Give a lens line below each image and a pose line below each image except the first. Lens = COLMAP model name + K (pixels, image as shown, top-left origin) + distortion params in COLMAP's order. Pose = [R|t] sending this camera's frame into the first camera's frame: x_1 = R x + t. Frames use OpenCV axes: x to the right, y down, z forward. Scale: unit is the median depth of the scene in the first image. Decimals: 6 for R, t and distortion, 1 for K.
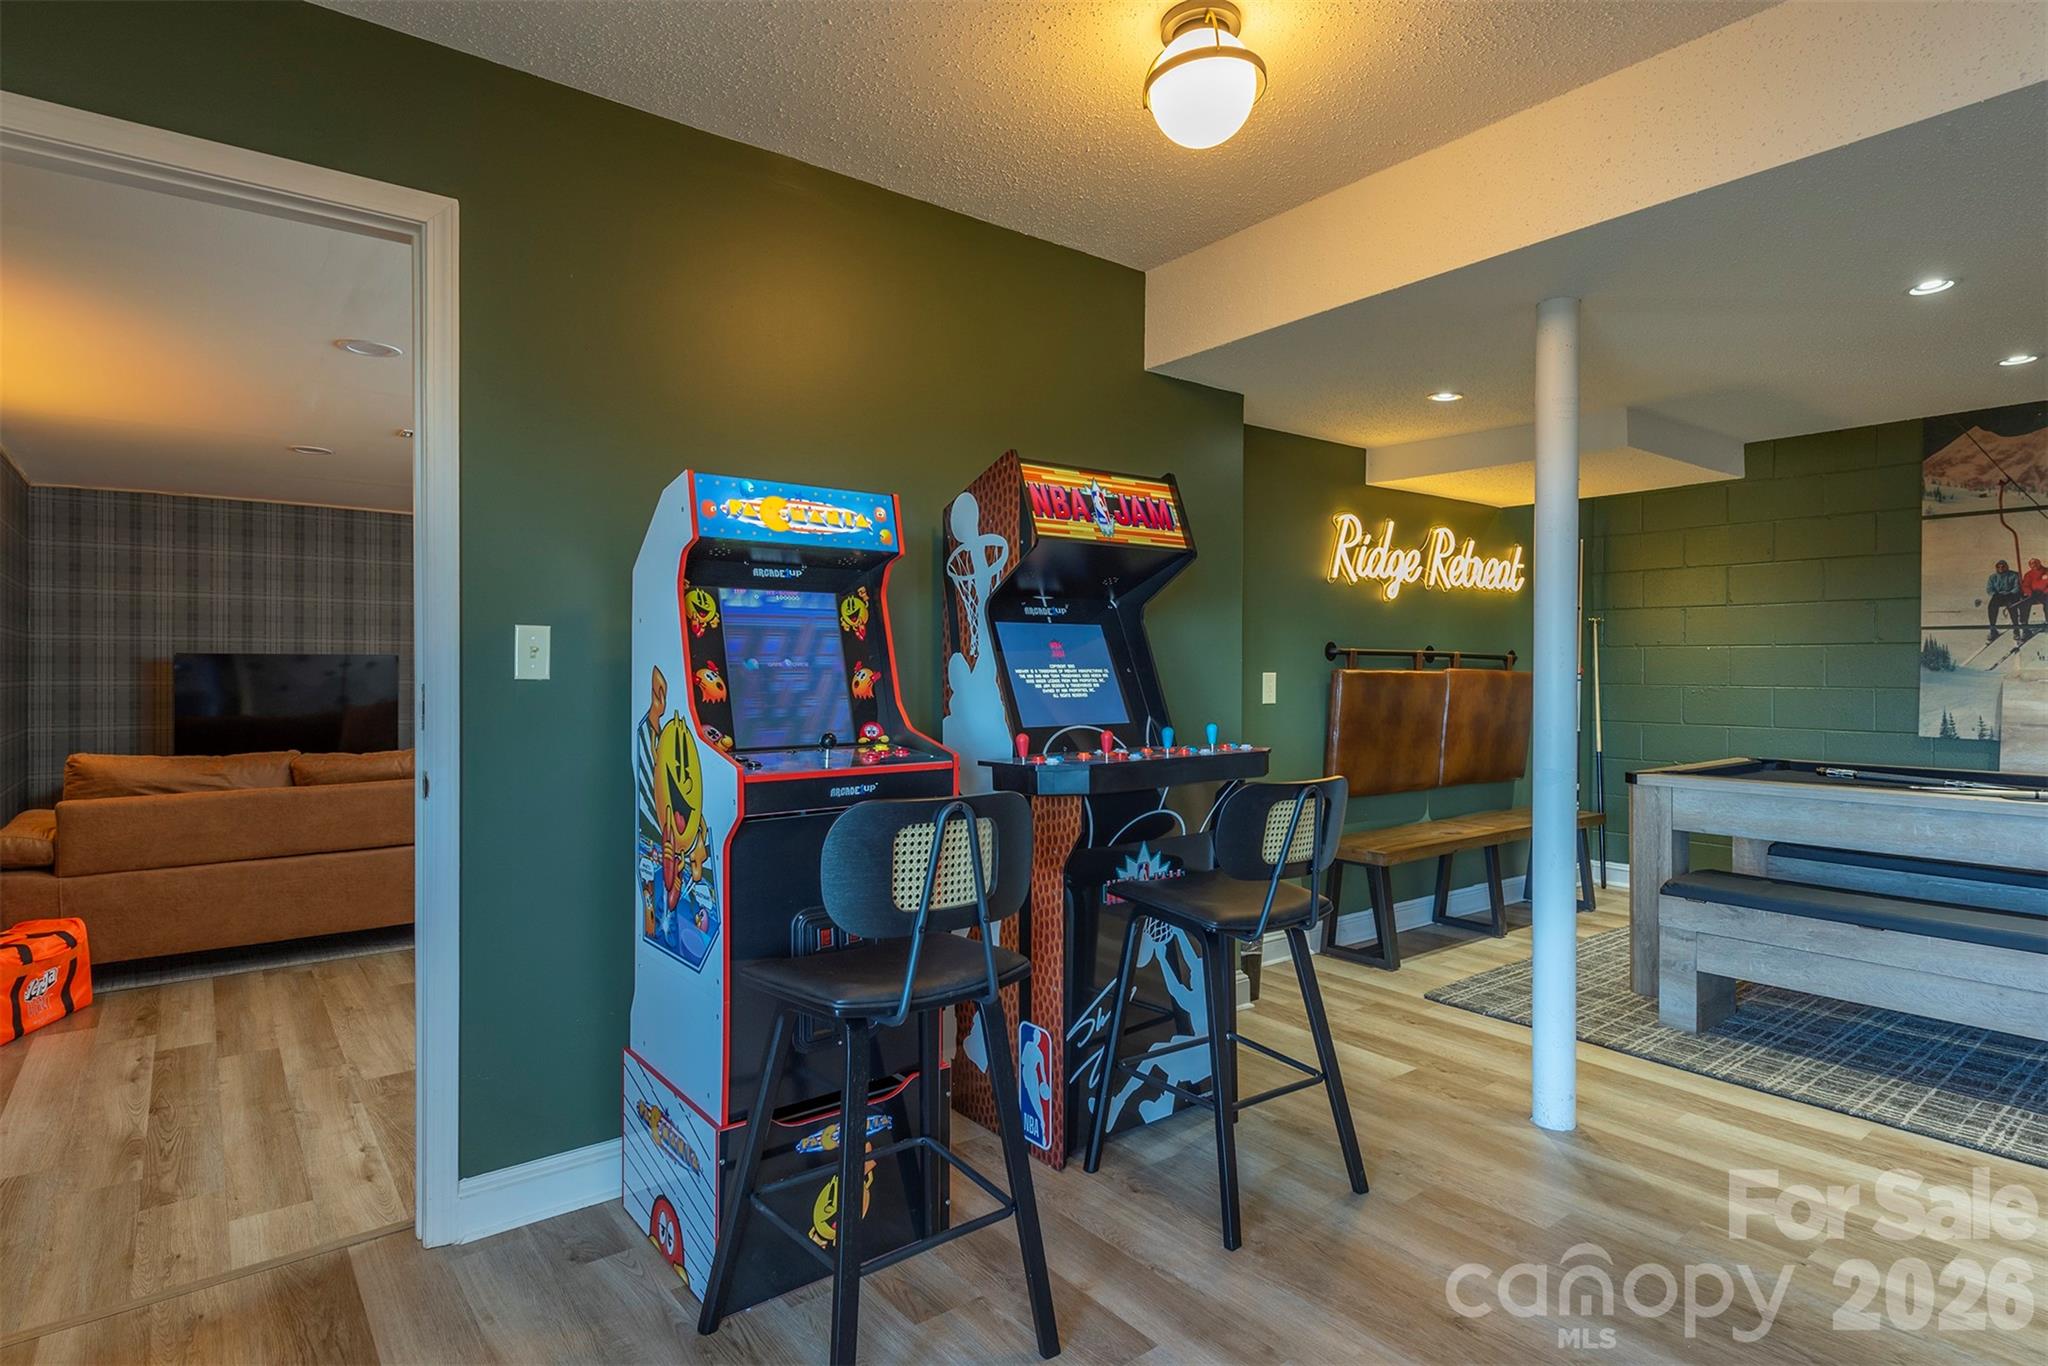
lens RADIAL K [[1076.6, 0, 1024.6], [0, 1076.6, 669.7], [0, 0, 1]] dist [0.006164, -0.000416]
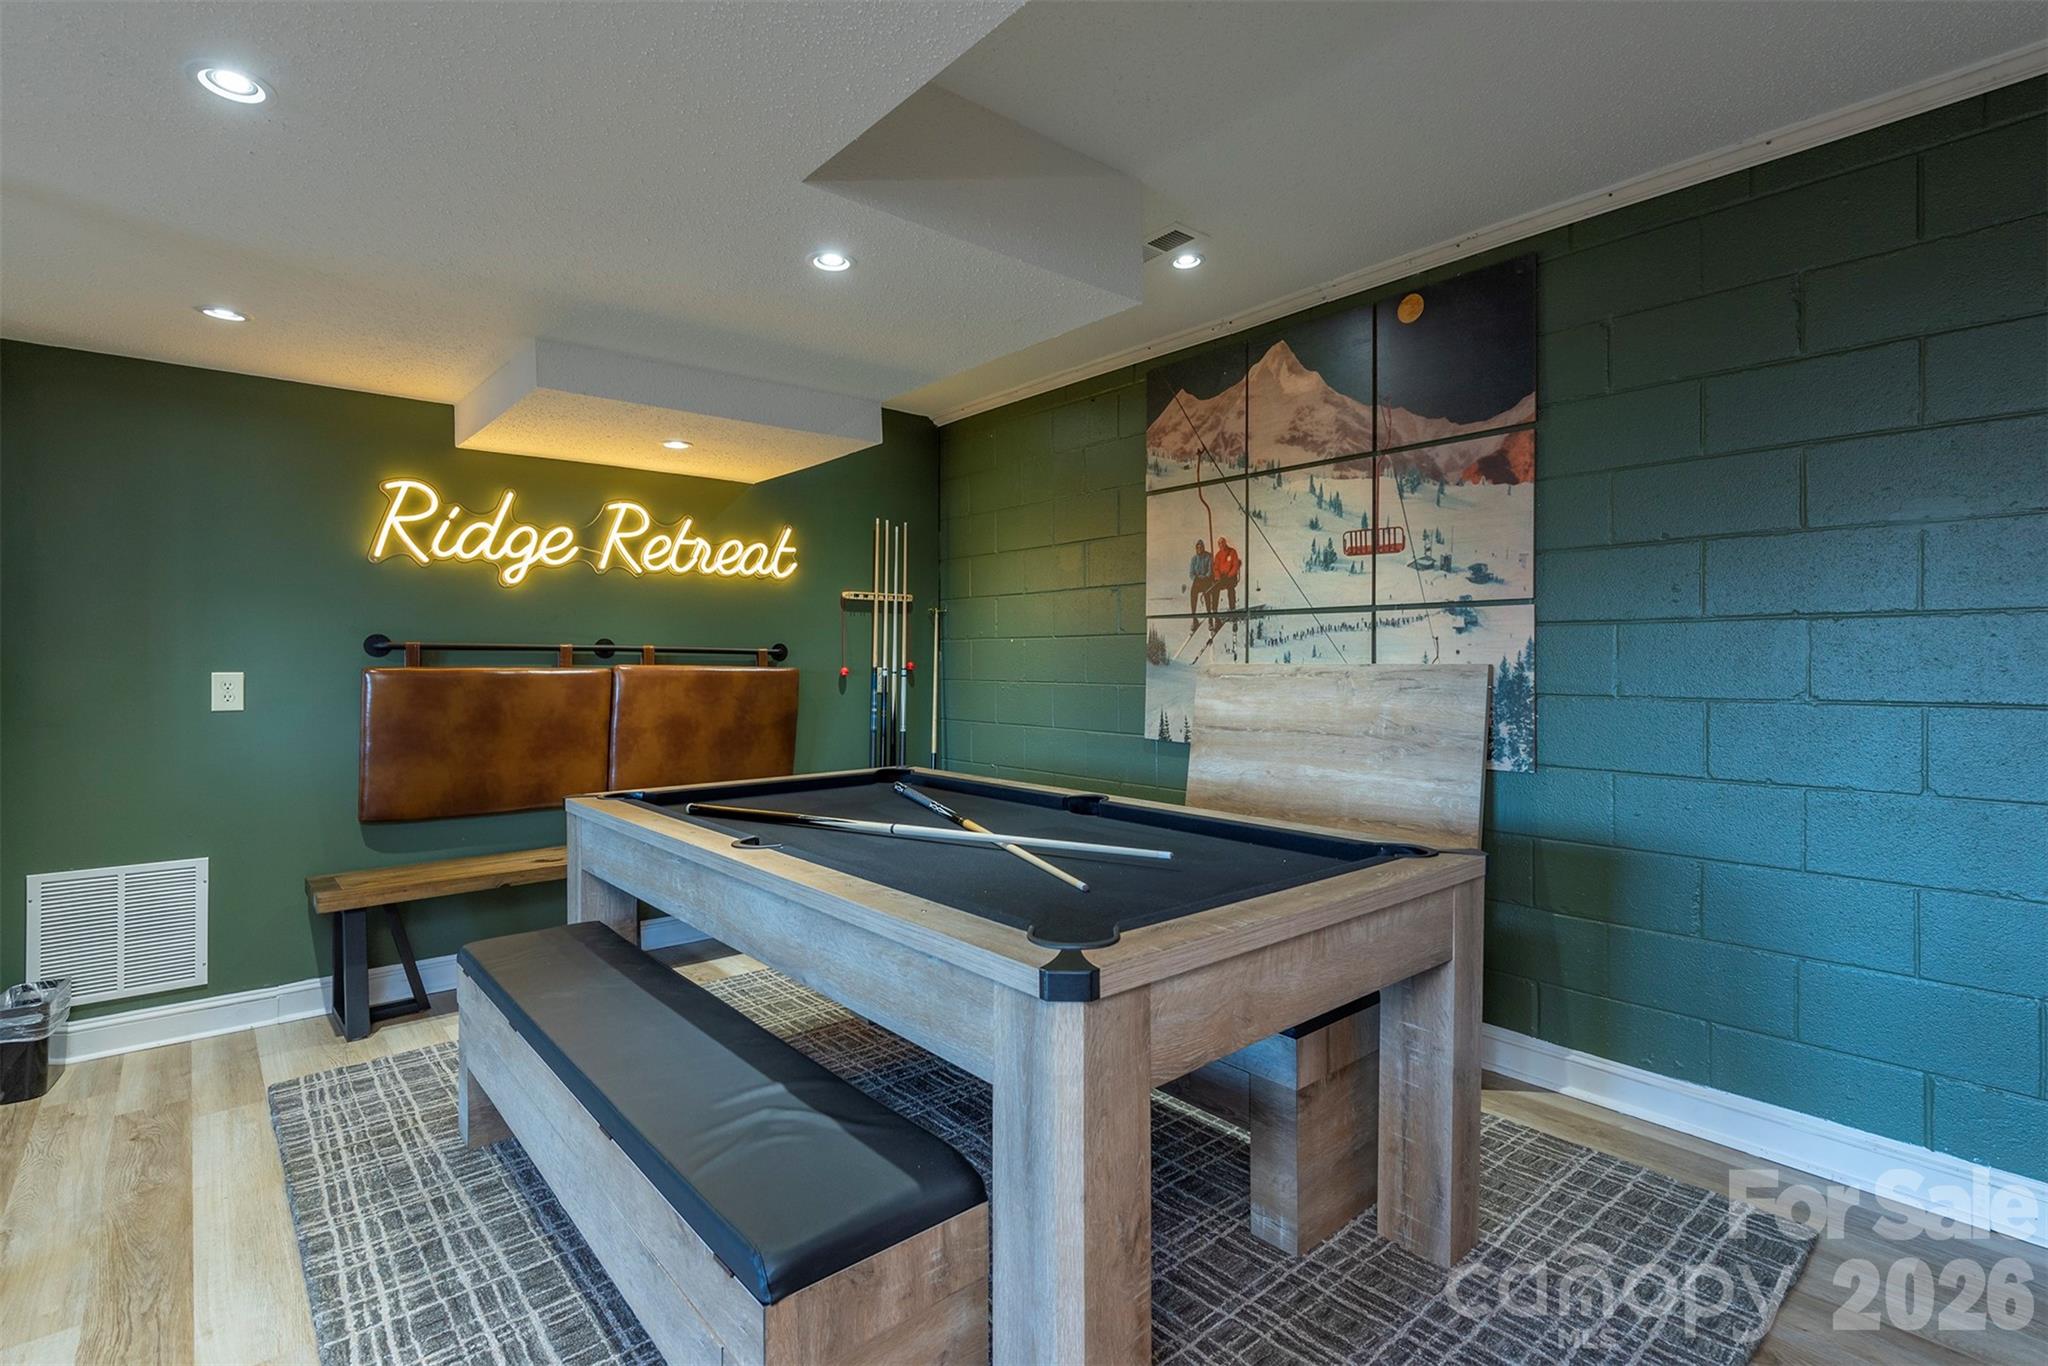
lens RADIAL K [[950.3, 0, 1034.3], [0, 950.3, 666.4], [0, 0, 1]] dist [-0.002280, -0.000883]
pose [[0.998400, -0.005170, 0.056315, 0.717413], [0.004881, 0.999974, 0.005269, -0.002541], [-0.056341, -0.004986, 0.998399, 0.229005]]
